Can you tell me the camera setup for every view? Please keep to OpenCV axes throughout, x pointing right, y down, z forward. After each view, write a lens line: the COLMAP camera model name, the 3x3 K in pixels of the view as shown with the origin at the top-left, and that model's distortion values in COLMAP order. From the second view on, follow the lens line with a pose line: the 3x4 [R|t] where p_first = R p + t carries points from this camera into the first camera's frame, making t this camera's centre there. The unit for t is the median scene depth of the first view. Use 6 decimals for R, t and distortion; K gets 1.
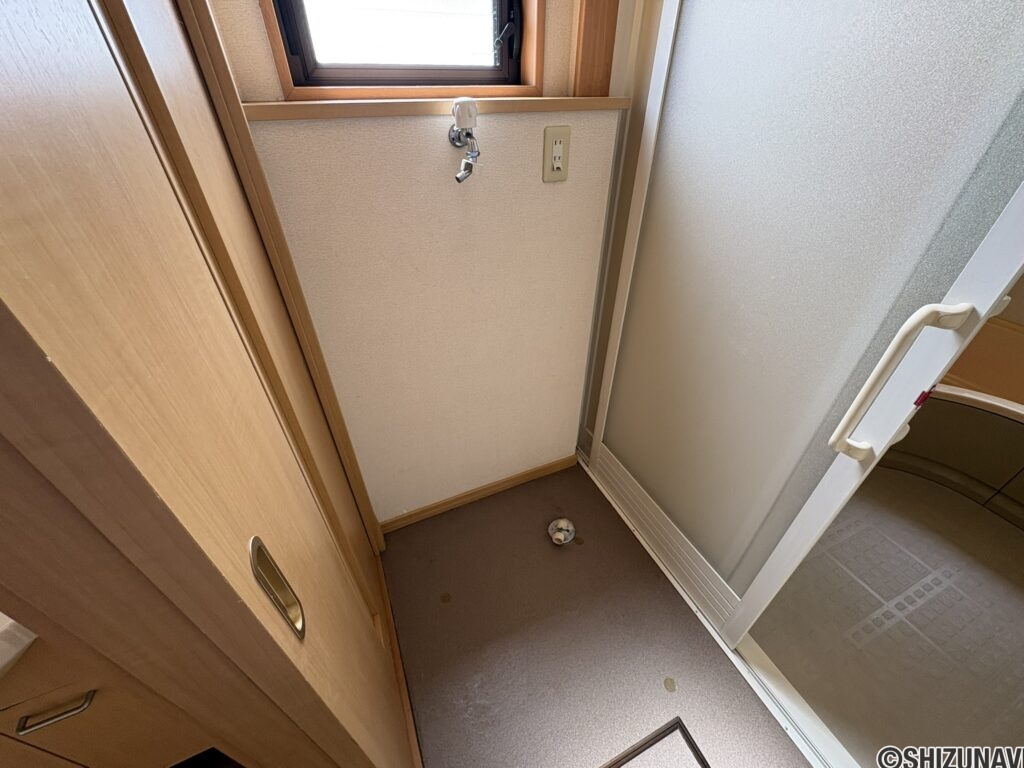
lens RADIAL K [[409.1, 0, 510.9], [0, 409.1, 381.5], [0, 0, 1]] dist [0.000089, -0.000509]
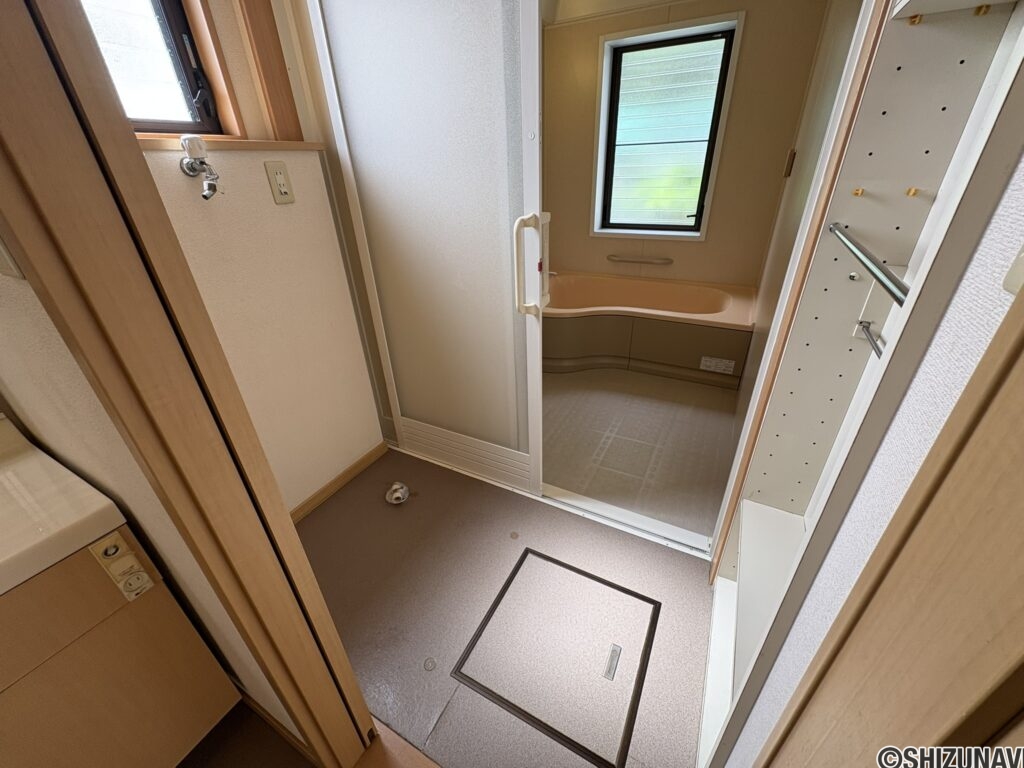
lens RADIAL K [[409.1, 0, 509.6], [0, 409.1, 383.8], [0, 0, 1]] dist [0.000089, -0.000509]
pose [[0.791056, -0.316434, 0.523545, -0.191071], [0.392864, 0.918800, -0.038273, 0.361707], [-0.468922, 0.235958, 0.851138, -0.289571]]
